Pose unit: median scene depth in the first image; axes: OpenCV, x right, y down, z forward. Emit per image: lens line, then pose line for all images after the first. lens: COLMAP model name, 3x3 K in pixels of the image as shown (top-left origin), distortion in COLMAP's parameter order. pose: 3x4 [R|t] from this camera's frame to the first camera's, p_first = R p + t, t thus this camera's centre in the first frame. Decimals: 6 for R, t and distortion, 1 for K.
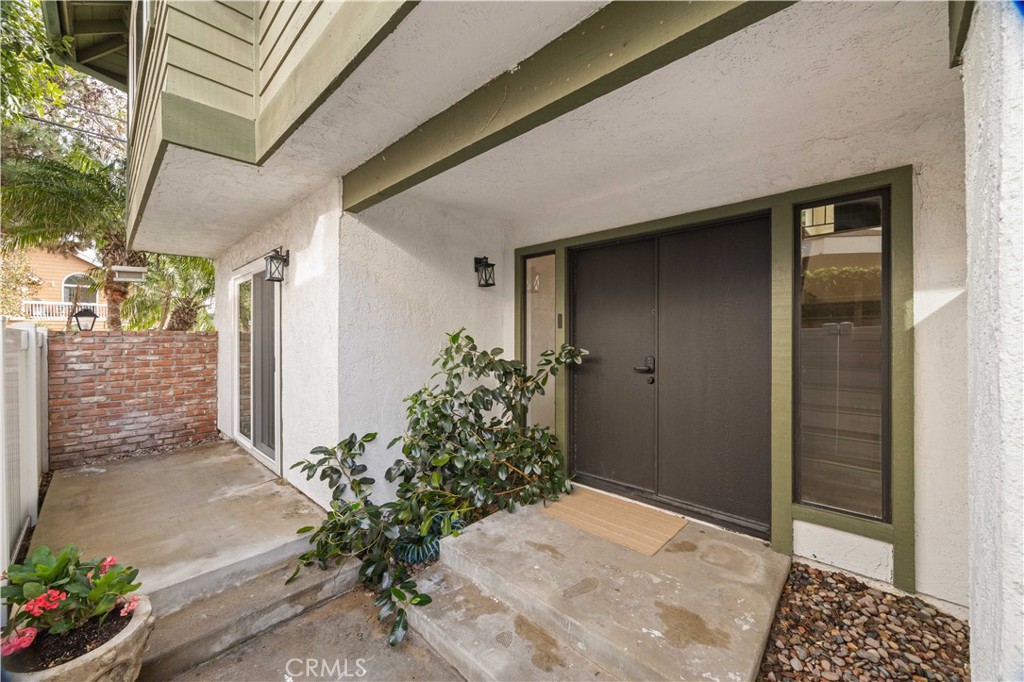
lens RADIAL K [[388.6, 0, 512.0], [0, 388.6, 341.0], [0, 0, 1]] dist [-0.002757, -0.000322]
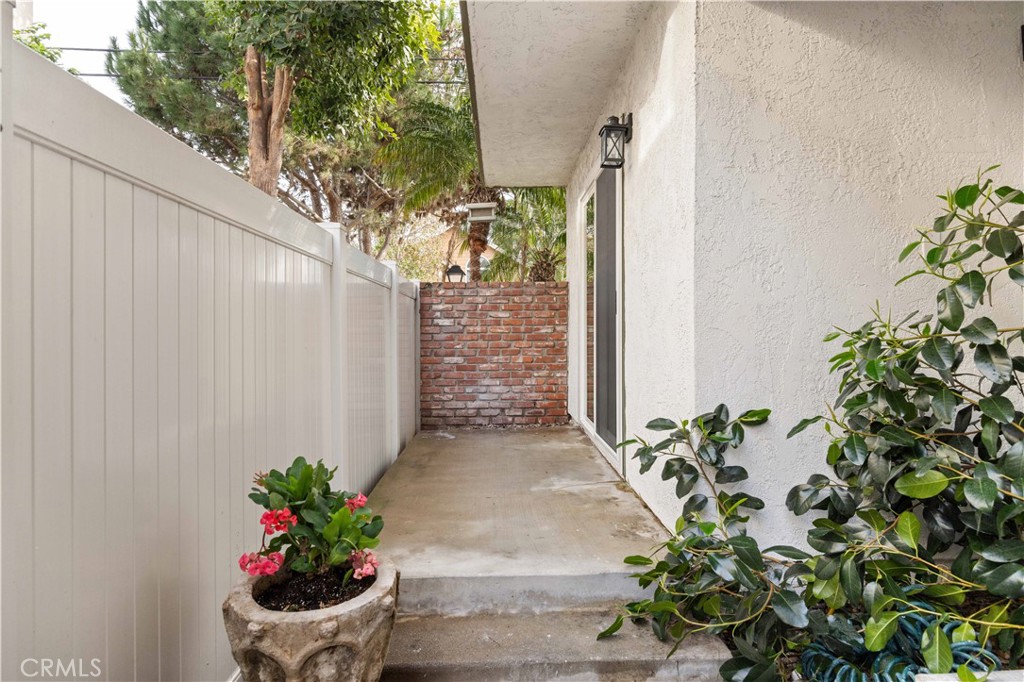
lens RADIAL K [[585.8, 0, 513.6], [0, 585.8, 336.8], [0, 0, 1]] dist [-0.006244, -0.000955]
pose [[0.694928, -0.000078, -0.719080, -0.037716], [-0.003539, 0.999988, -0.003528, 0.147179], [0.719071, 0.004997, 0.694919, 0.245944]]
